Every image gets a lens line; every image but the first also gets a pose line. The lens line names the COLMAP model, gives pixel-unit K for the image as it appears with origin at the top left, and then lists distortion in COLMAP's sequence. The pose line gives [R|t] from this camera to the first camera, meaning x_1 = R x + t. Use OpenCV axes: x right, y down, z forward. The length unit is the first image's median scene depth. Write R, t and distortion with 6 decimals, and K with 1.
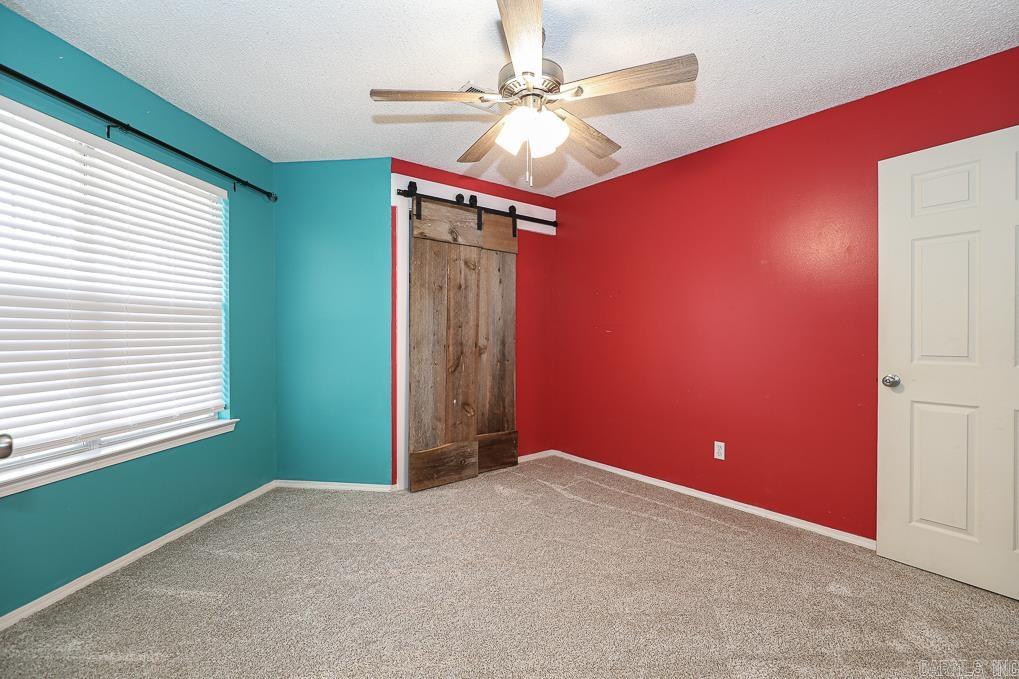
lens RADIAL K [[461.6, 0, 510.8], [0, 461.6, 335.9], [0, 0, 1]] dist [-0.019166, 0.000338]
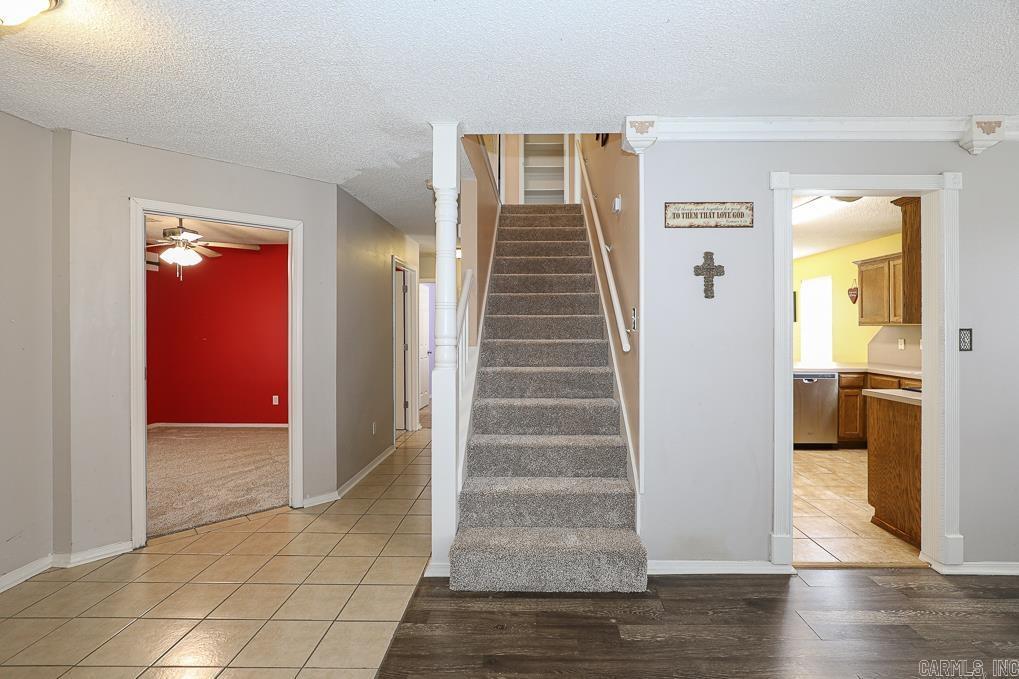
lens RADIAL K [[473.5, 0, 526.6], [0, 473.5, 326.4], [0, 0, 1]] dist [-0.015803, 0.001602]
pose [[0.638710, -0.005781, 0.769426, -0.342676], [0.006592, 0.999976, 0.002042, -0.050910], [-0.769419, 0.003768, 0.638733, -0.937311]]
